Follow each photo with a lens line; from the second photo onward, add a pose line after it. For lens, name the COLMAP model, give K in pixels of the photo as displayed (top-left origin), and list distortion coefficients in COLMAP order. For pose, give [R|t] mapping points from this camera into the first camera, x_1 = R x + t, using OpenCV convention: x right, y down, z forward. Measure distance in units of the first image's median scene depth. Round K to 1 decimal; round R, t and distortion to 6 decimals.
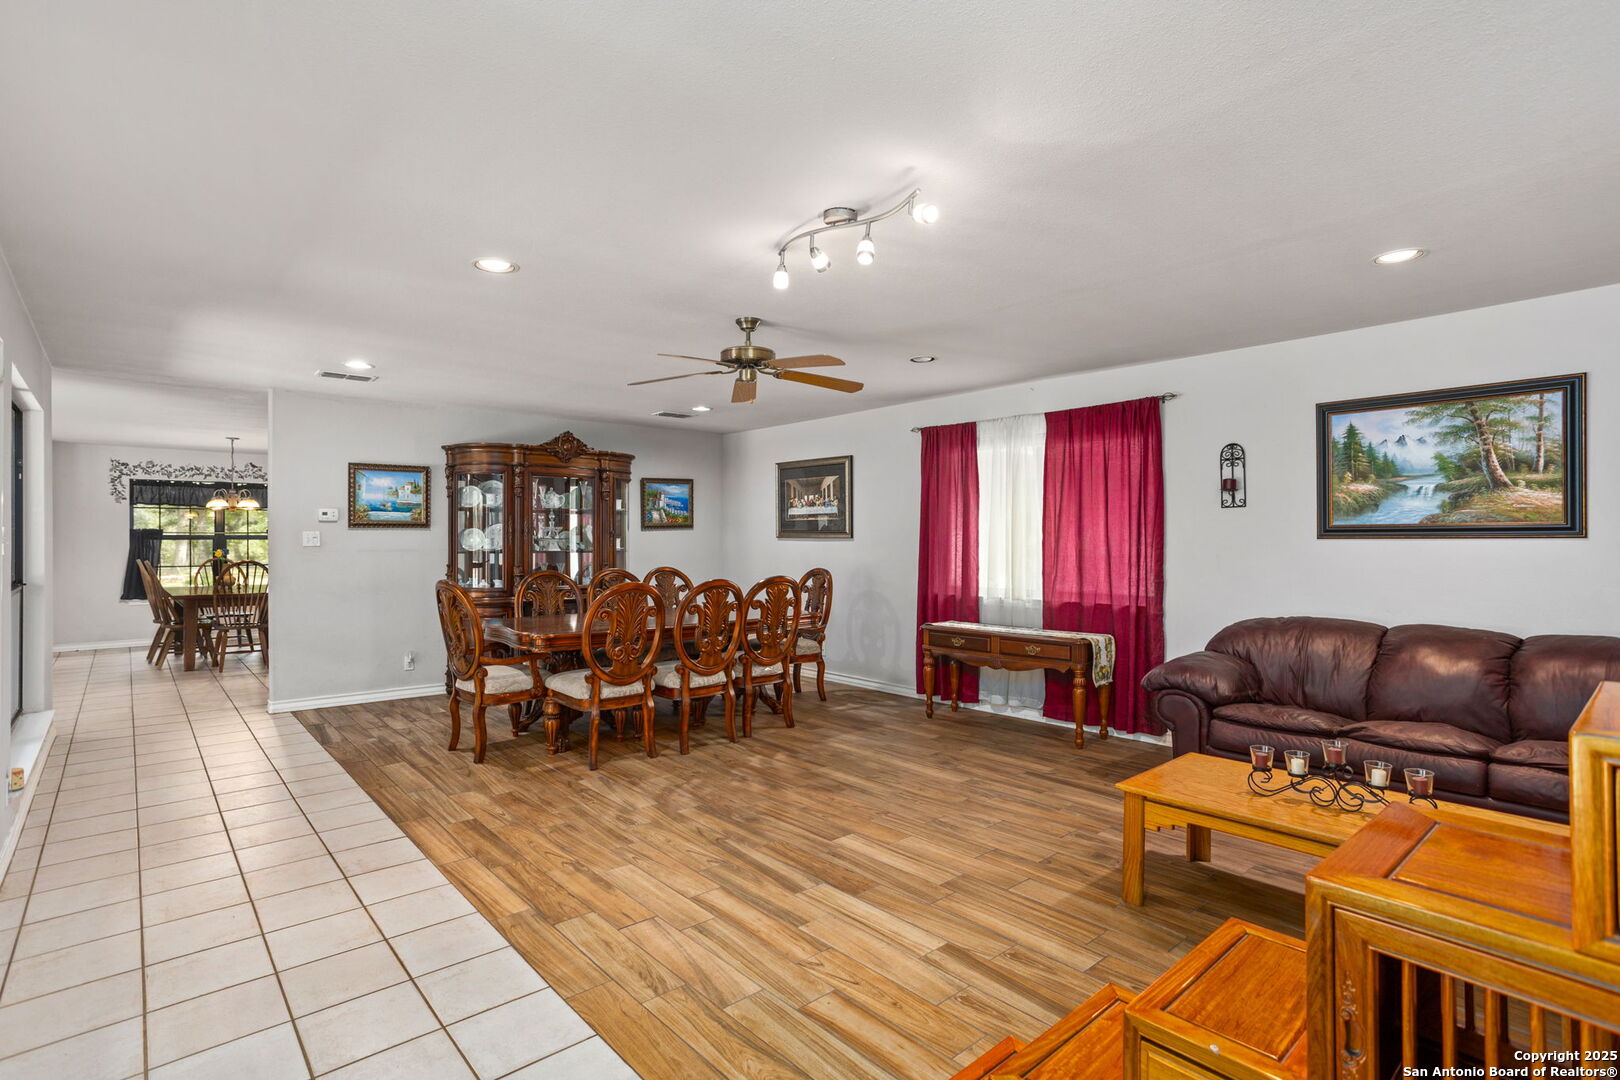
lens RADIAL K [[783.0, 0, 792.2], [0, 783.0, 538.5], [0, 0, 1]] dist [-0.033736, 0.000484]
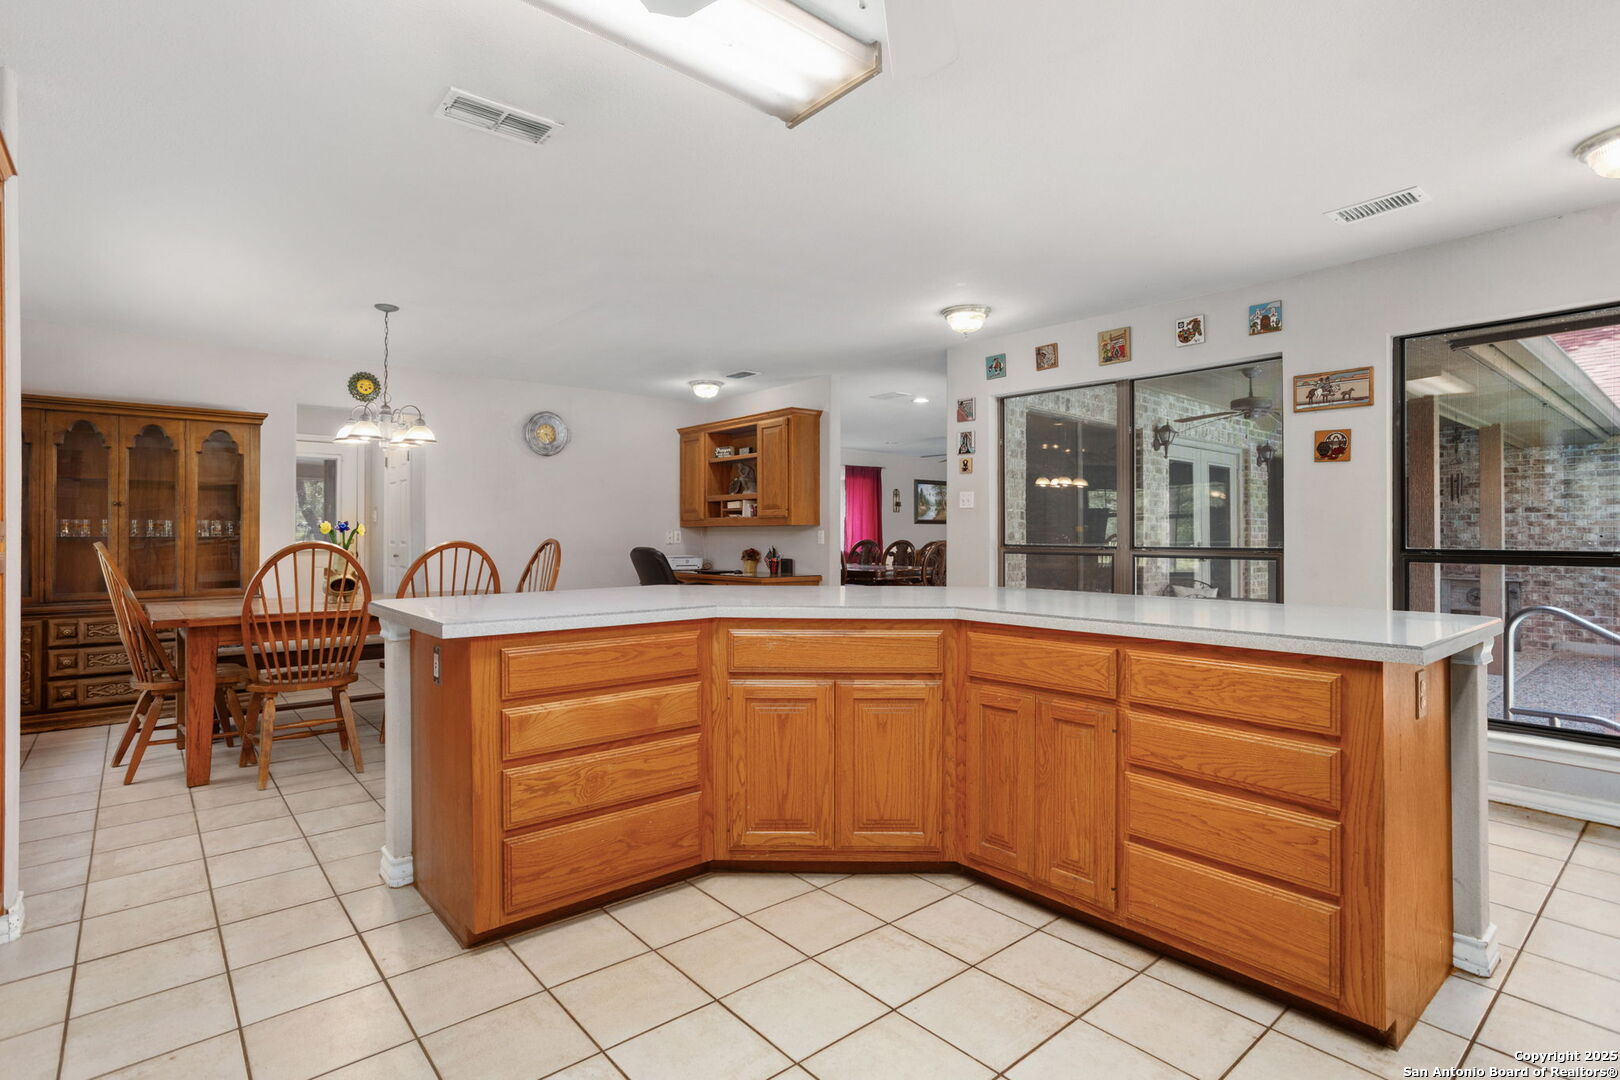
lens RADIAL K [[783.0, 0, 810.0], [0, 783.0, 533.7], [0, 0, 1]] dist [-0.033736, 0.000484]
pose [[0.003074, -0.001229, 0.999995, -2.637248], [-0.004916, 0.999987, 0.001244, 0.040972], [-0.999983, -0.004920, 0.003068, 1.544320]]
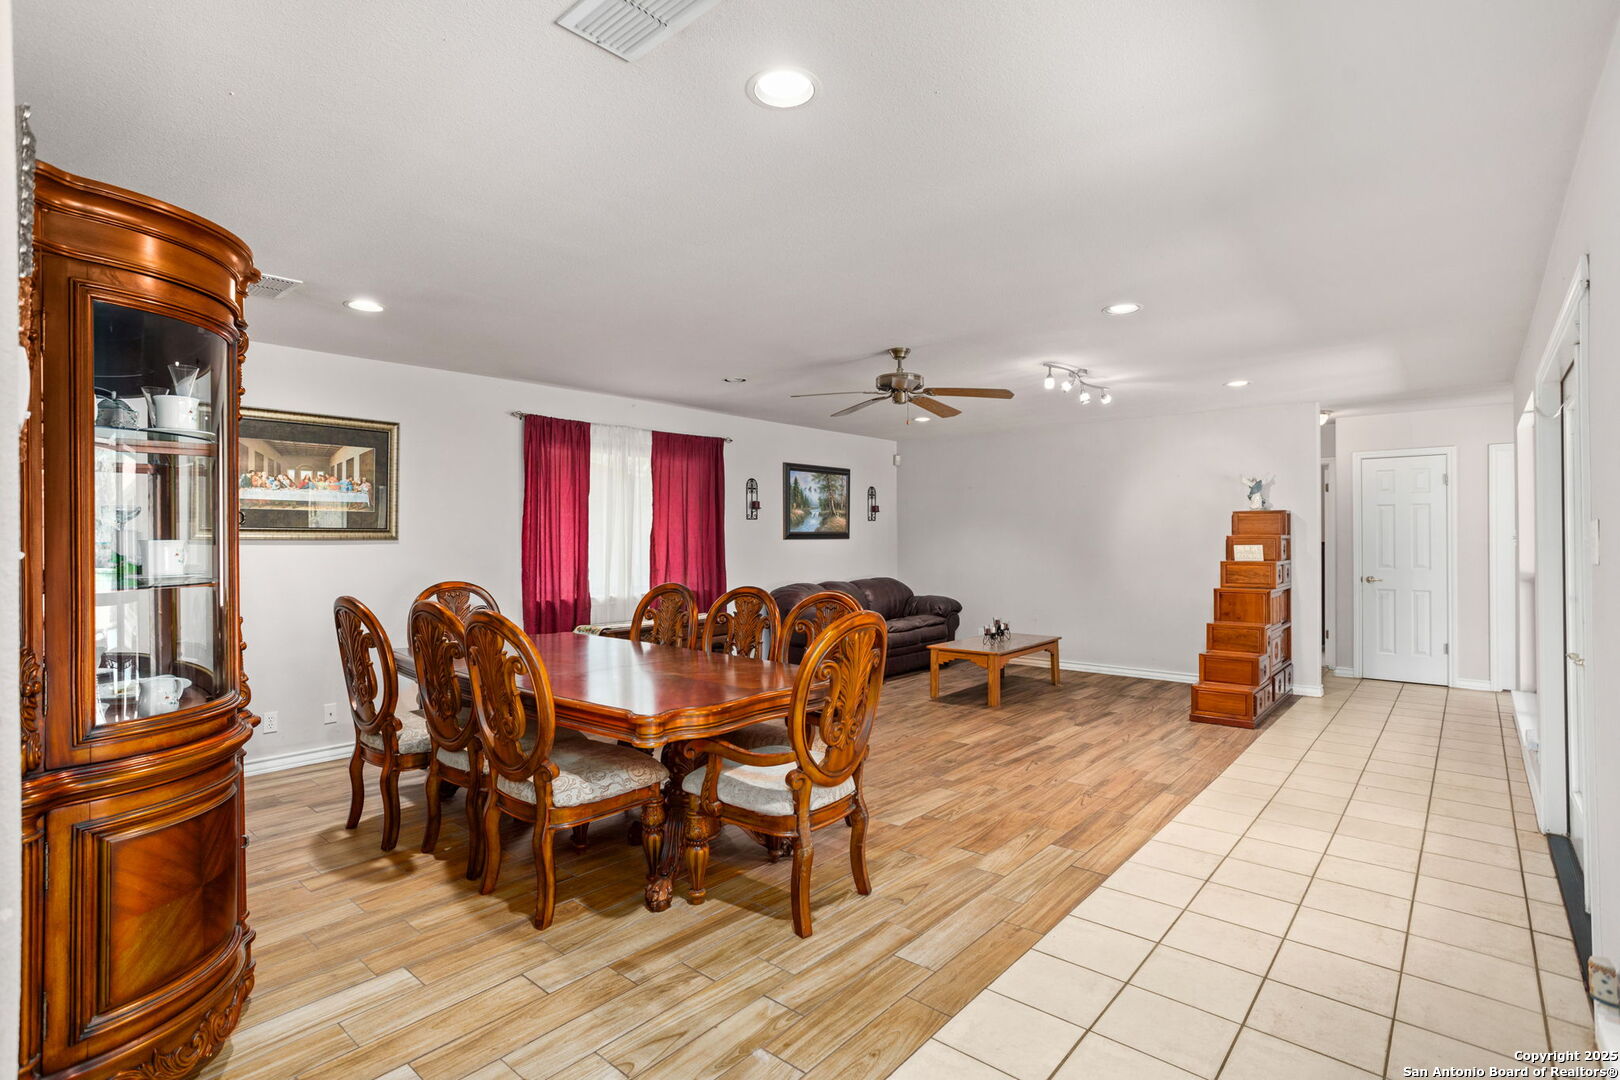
lens RADIAL K [[783.0, 0, 794.4], [0, 783.0, 537.4], [0, 0, 1]] dist [-0.033736, 0.000484]
pose [[-0.131768, 0.001441, 0.991280, -1.205346], [0.002208, 0.999997, -0.001160, -0.002366], [-0.991278, 0.002036, -0.131771, 1.337548]]
